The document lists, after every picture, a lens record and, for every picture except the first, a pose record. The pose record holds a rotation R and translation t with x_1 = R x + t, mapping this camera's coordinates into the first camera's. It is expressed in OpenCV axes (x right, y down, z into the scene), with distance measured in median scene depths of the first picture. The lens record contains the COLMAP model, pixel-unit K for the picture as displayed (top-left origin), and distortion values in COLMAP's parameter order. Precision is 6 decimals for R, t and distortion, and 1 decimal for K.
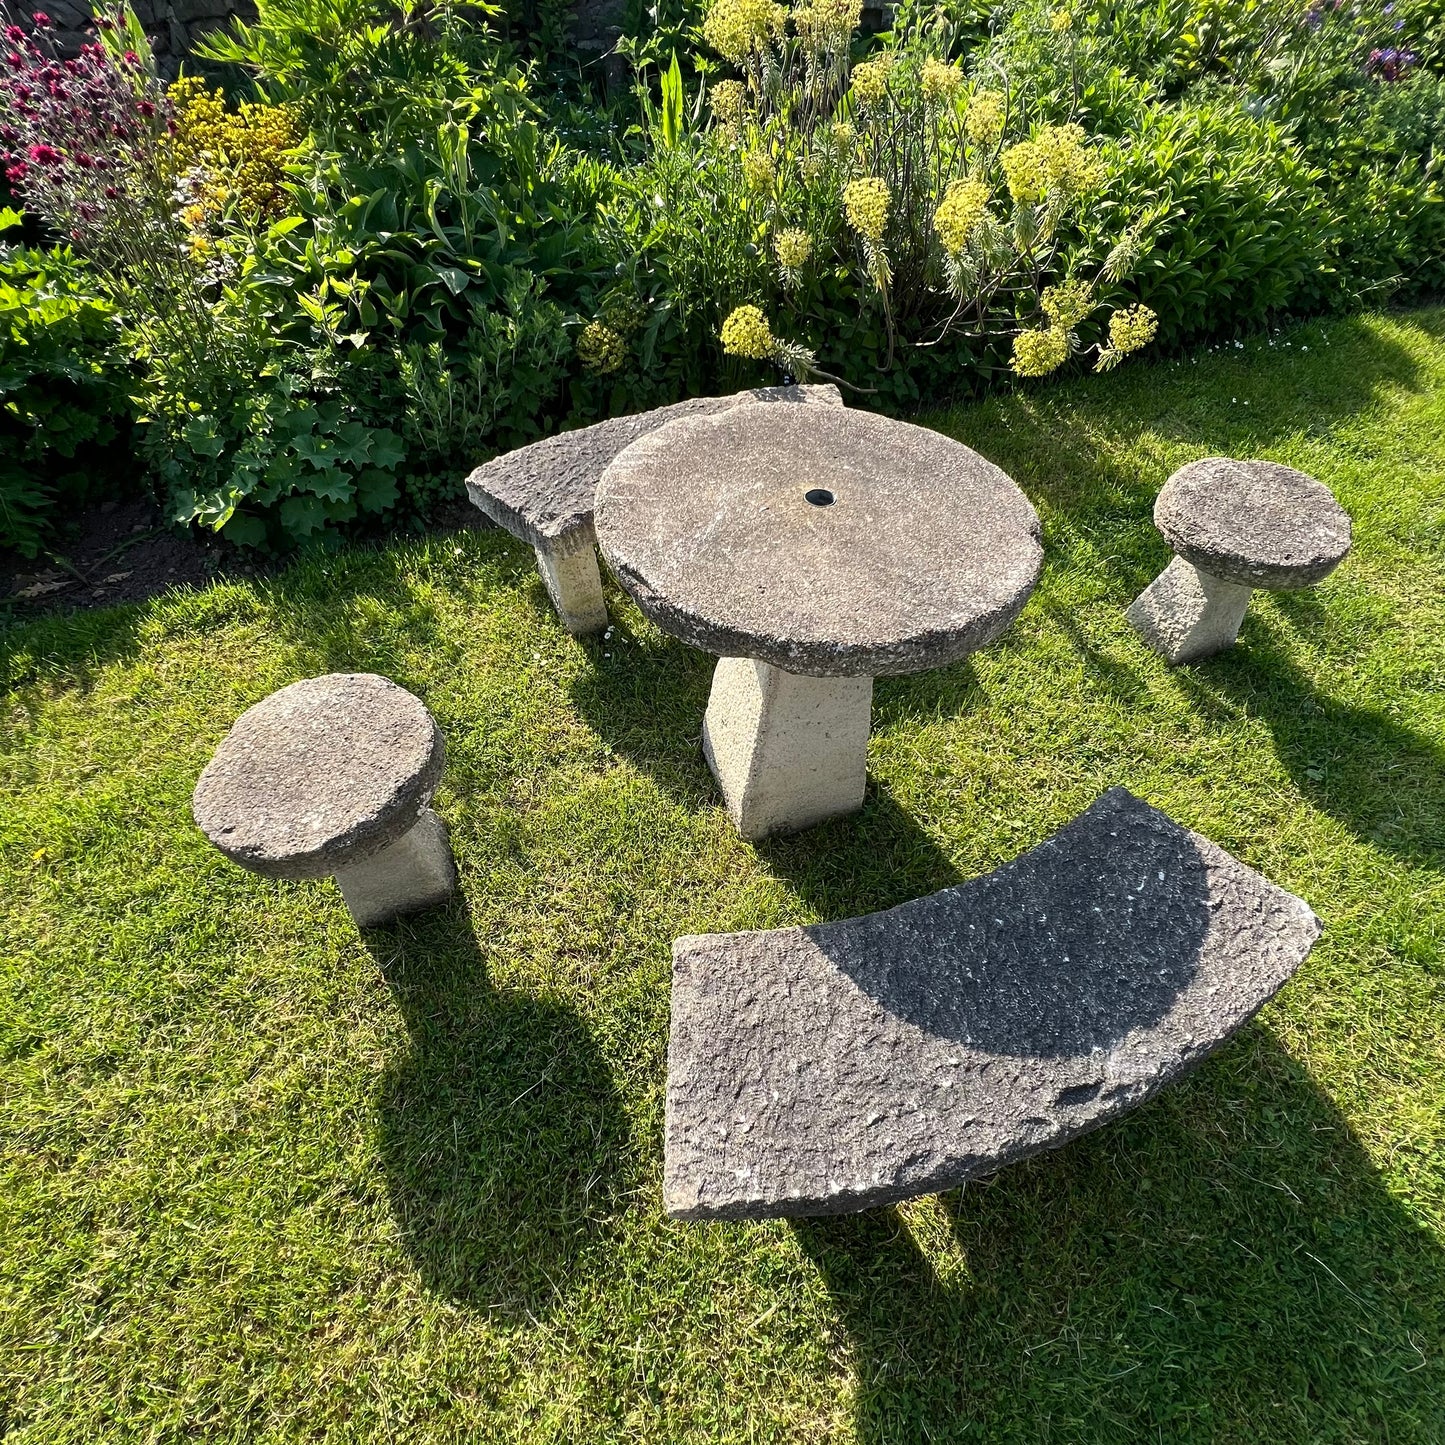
lens RADIAL K [[775.4, 0, 727.6], [0, 775.4, 713.8], [0, 0, 1]] dist [-0.006099, 0.001291]
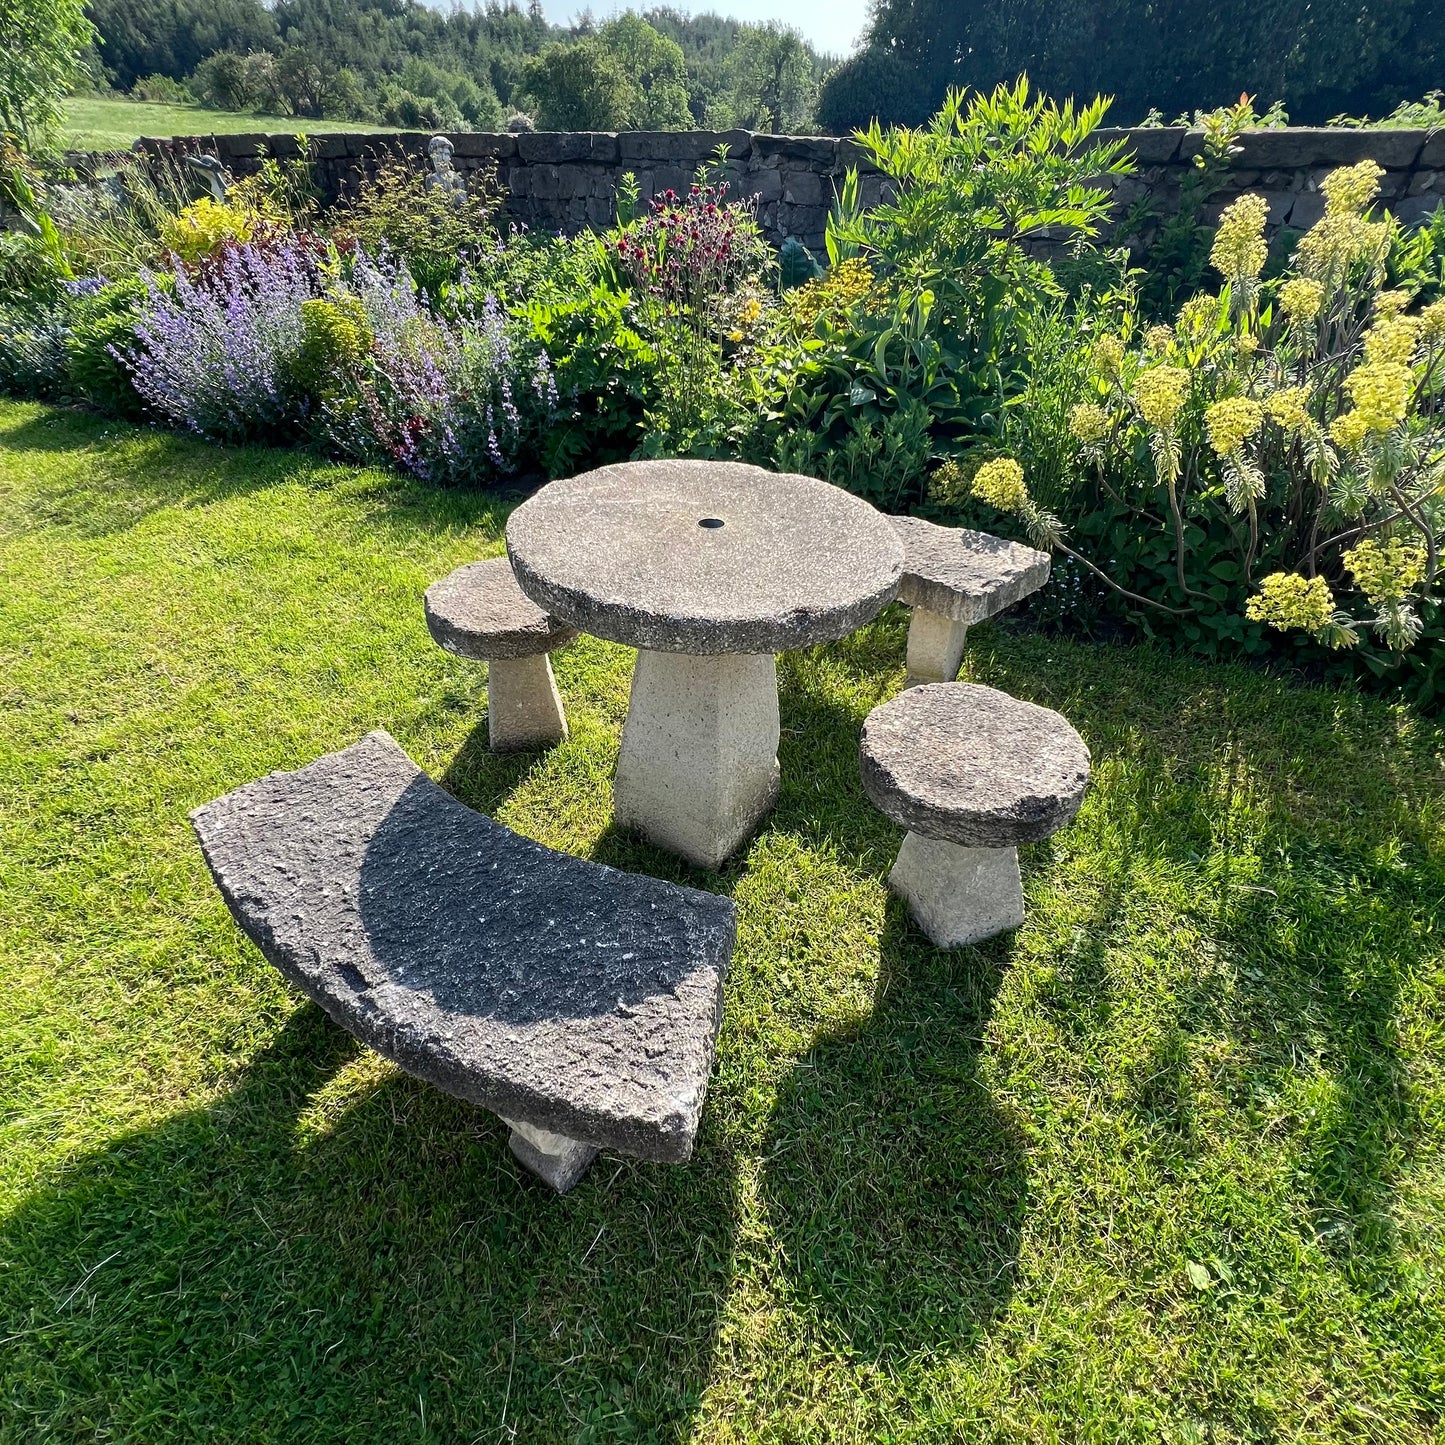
lens RADIAL K [[775.4, 0, 727.6], [0, 775.4, 713.8], [0, 0, 1]] dist [-0.006099, 0.001291]
pose [[0.609961, 0.462210, -0.643668, 0.853902], [-0.595060, 0.803574, 0.013139, -0.073752], [0.523308, 0.375007, 0.765192, 0.220857]]
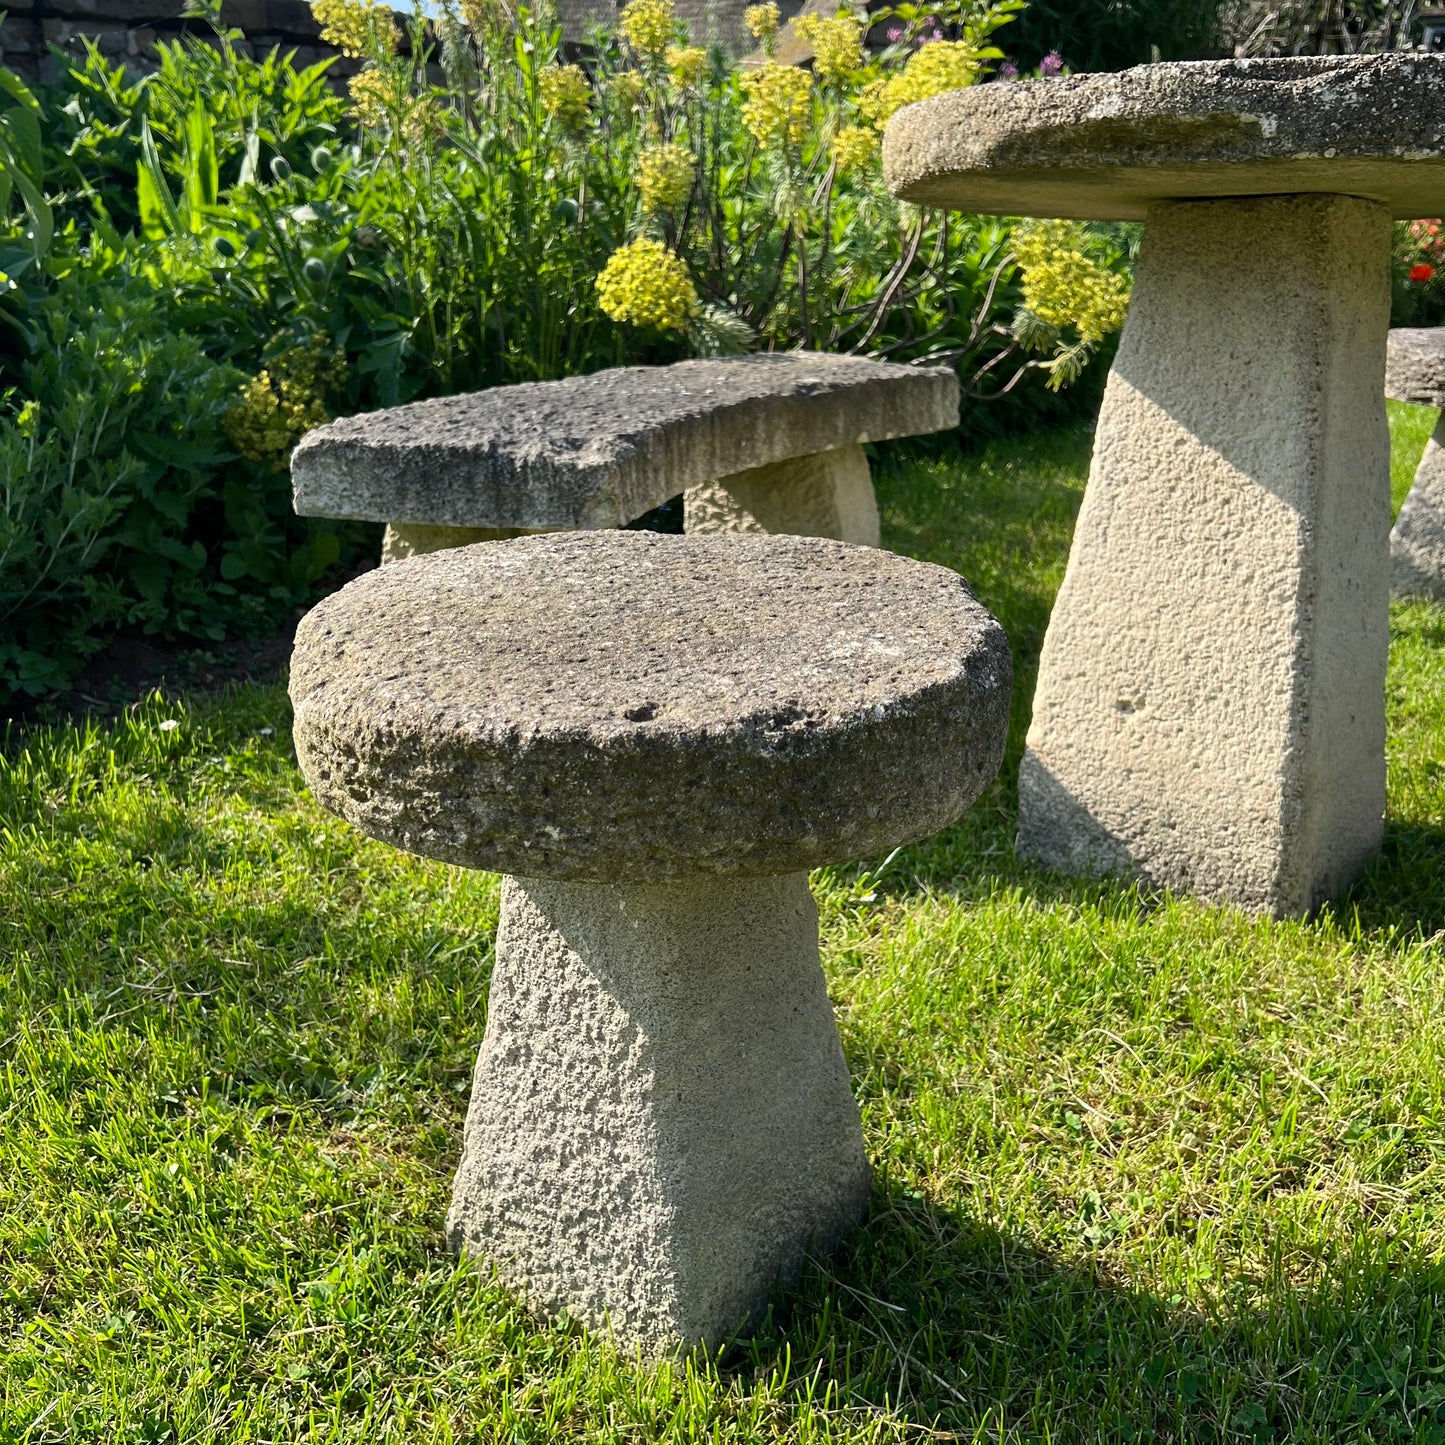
lens RADIAL K [[1449.8, 0, 738.0], [0, 1449.8, 735.4], [0, 0, 1]] dist [0.080450, -0.134467]
pose [[0.851474, -0.168888, 0.496456, -0.711425], [0.391392, 0.834749, -0.387307, 0.304431], [-0.349004, 0.524091, 0.776868, 0.470839]]
